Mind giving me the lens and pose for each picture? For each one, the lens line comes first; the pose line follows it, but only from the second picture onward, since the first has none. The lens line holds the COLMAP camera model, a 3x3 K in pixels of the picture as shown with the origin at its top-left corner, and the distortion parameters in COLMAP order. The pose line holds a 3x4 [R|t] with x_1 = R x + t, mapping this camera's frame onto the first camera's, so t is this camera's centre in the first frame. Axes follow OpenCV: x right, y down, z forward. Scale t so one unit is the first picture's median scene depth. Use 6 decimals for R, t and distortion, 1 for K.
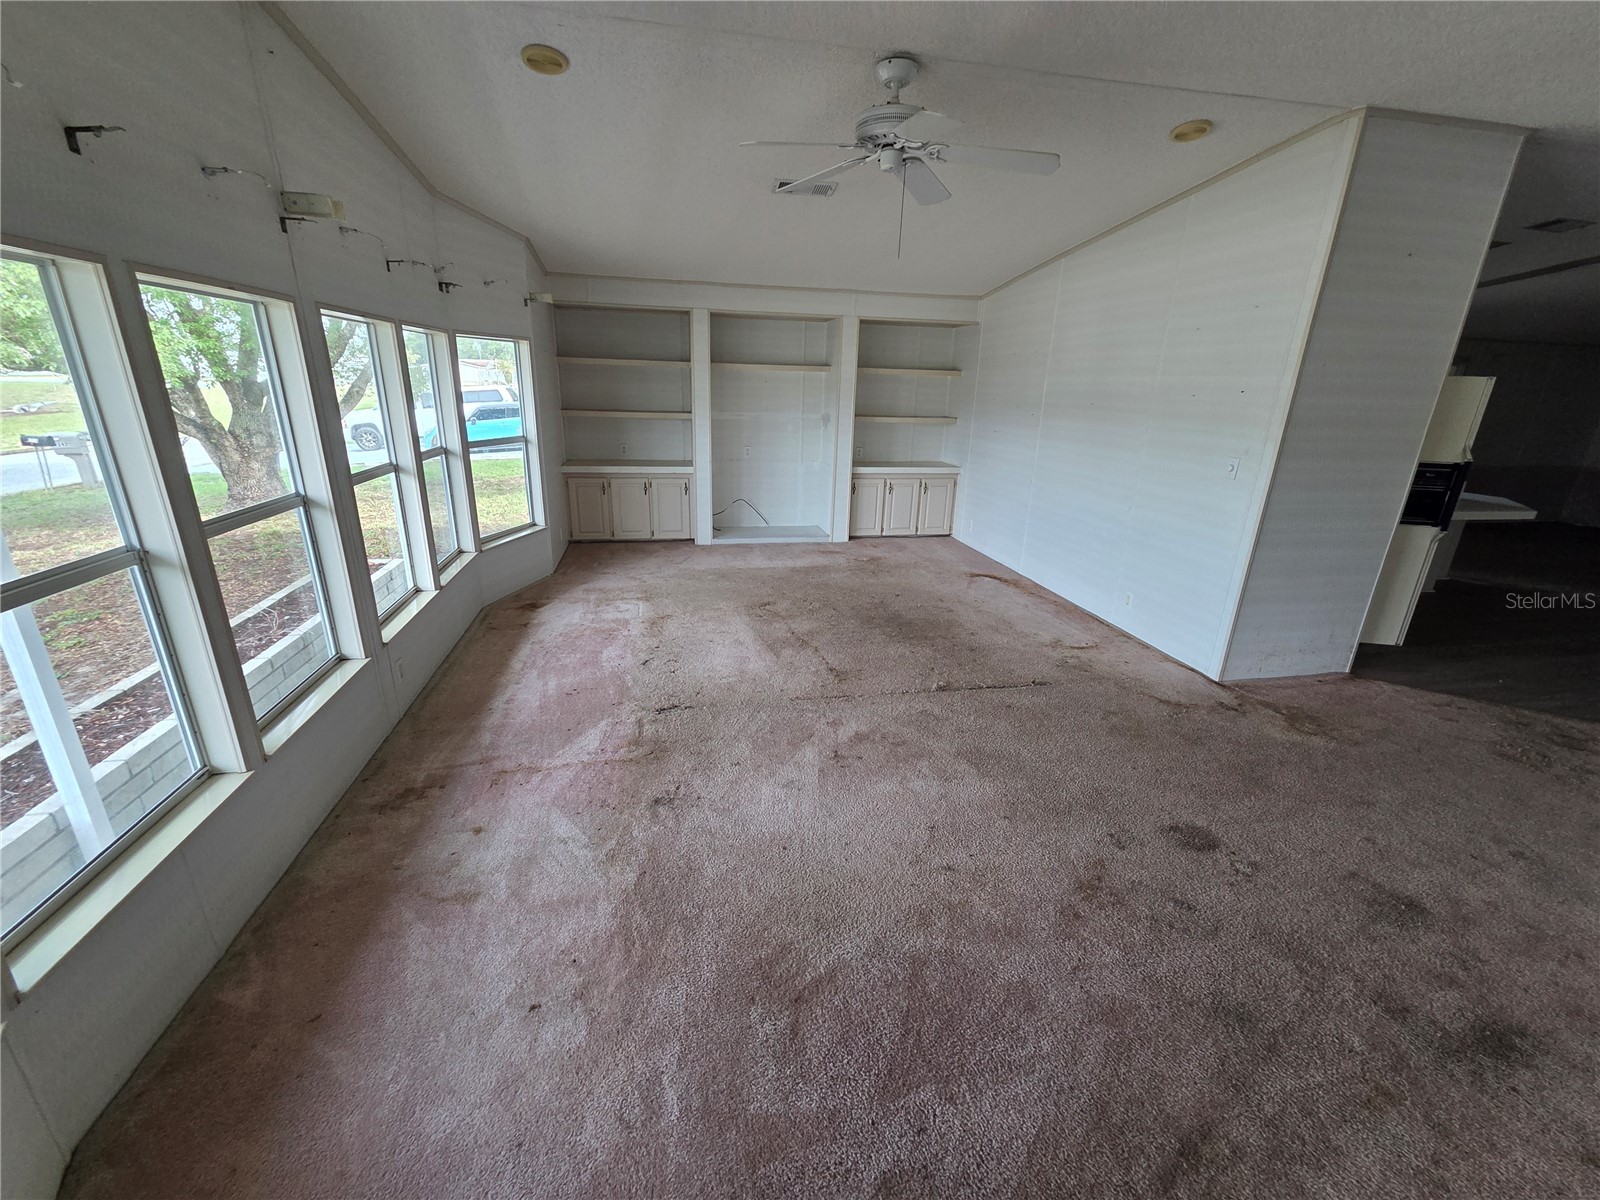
lens RADIAL K [[654.0, 0, 790.1], [0, 654.0, 606.5], [0, 0, 1]] dist [0.001247, 0.000177]
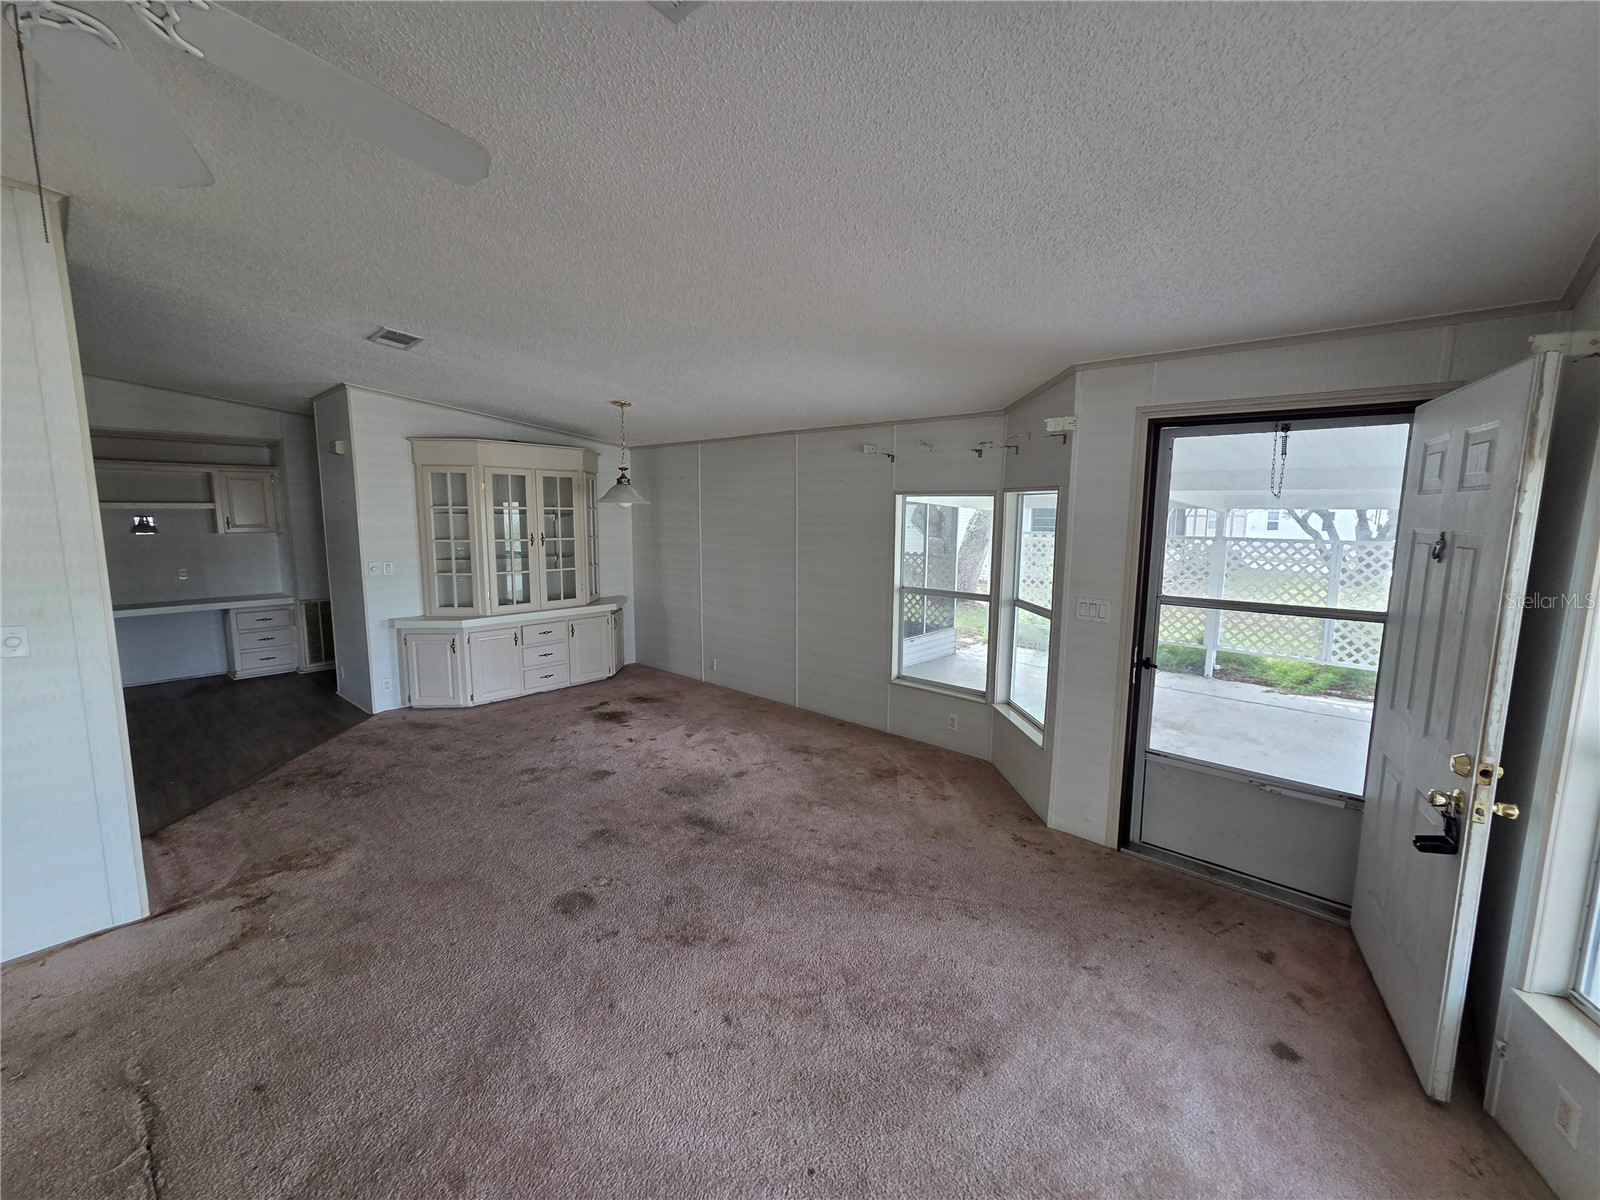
lens RADIAL K [[655.9, 0, 804.9], [0, 655.9, 599.4], [0, 0, 1]] dist [0.000850, 0.000119]
pose [[-0.608185, -0.138185, 0.781675, -0.303962], [0.234149, 0.909686, 0.342996, -0.287041], [-0.758475, 0.391634, -0.520901, 0.719800]]
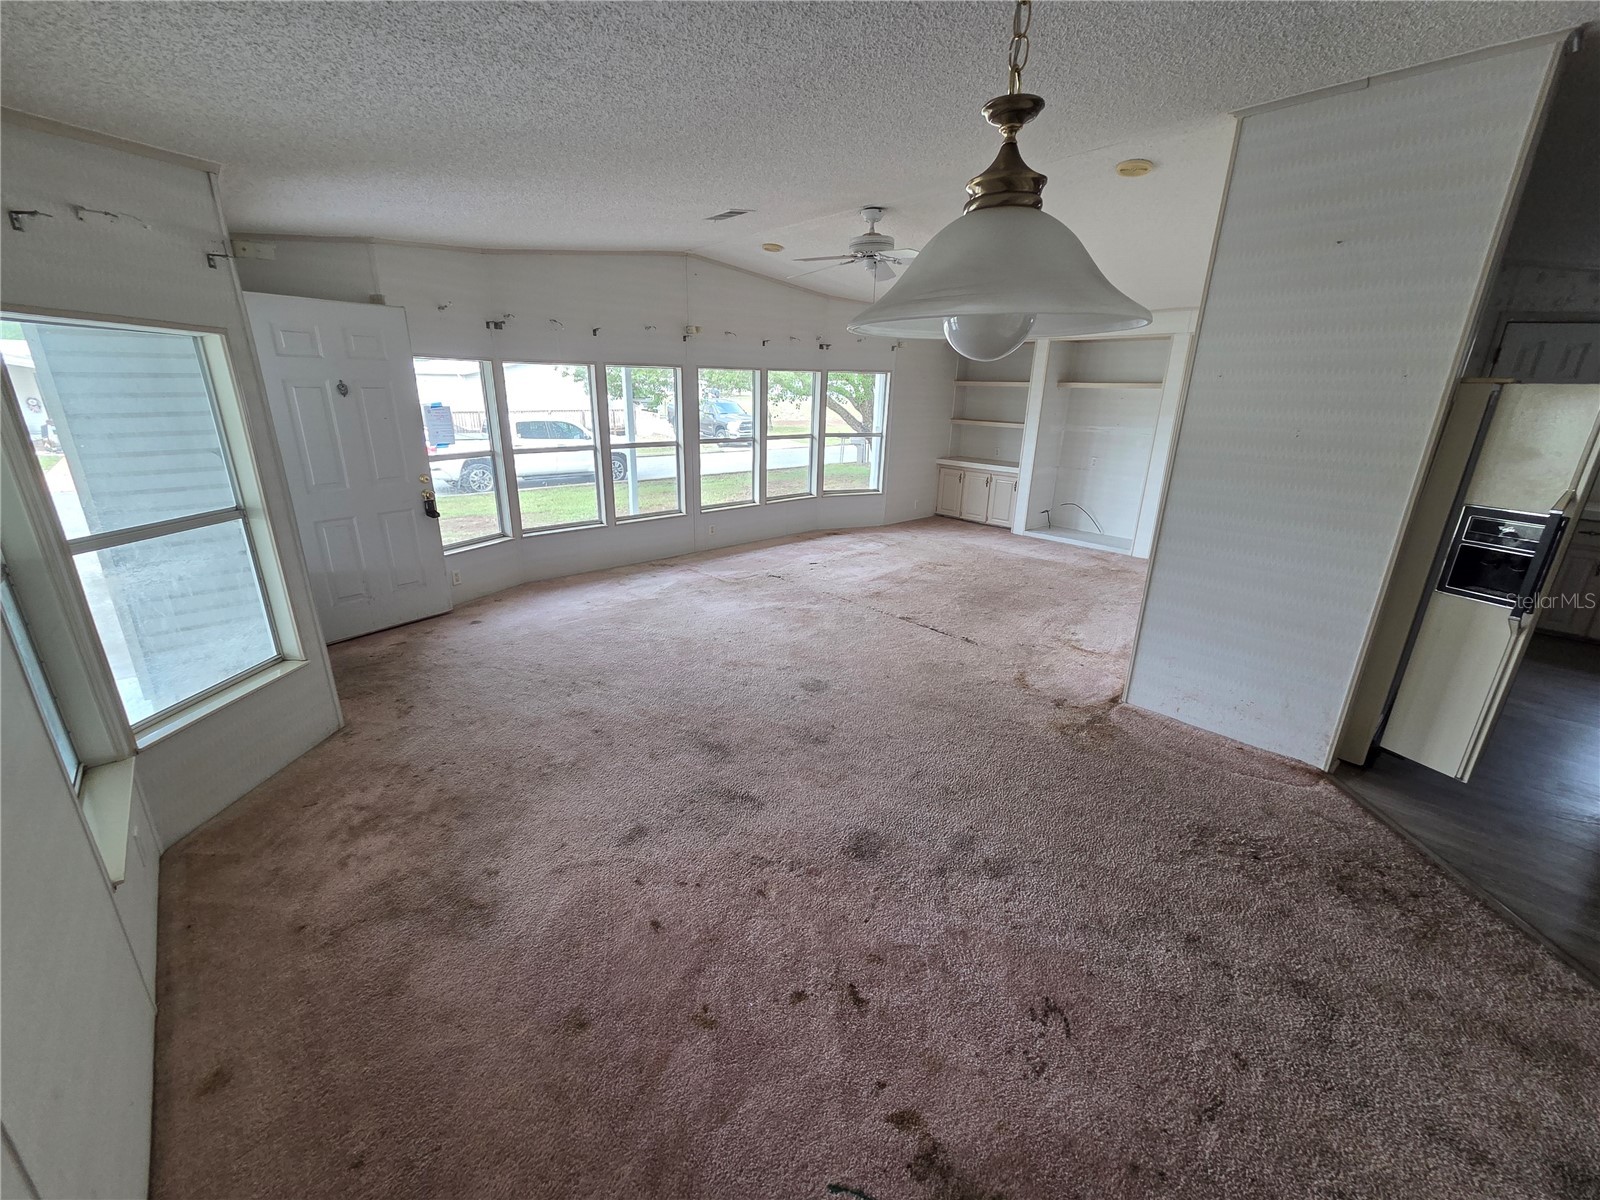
lens RADIAL K [[658.1, 0, 793.6], [0, 658.1, 602.9], [0, 0, 1]] dist [0.000936, 0.000173]
pose [[0.514124, 0.253226, -0.819483, 1.206371], [-0.282912, 0.952021, 0.116690, -0.000005], [0.809714, 0.171848, 0.561098, 0.035561]]
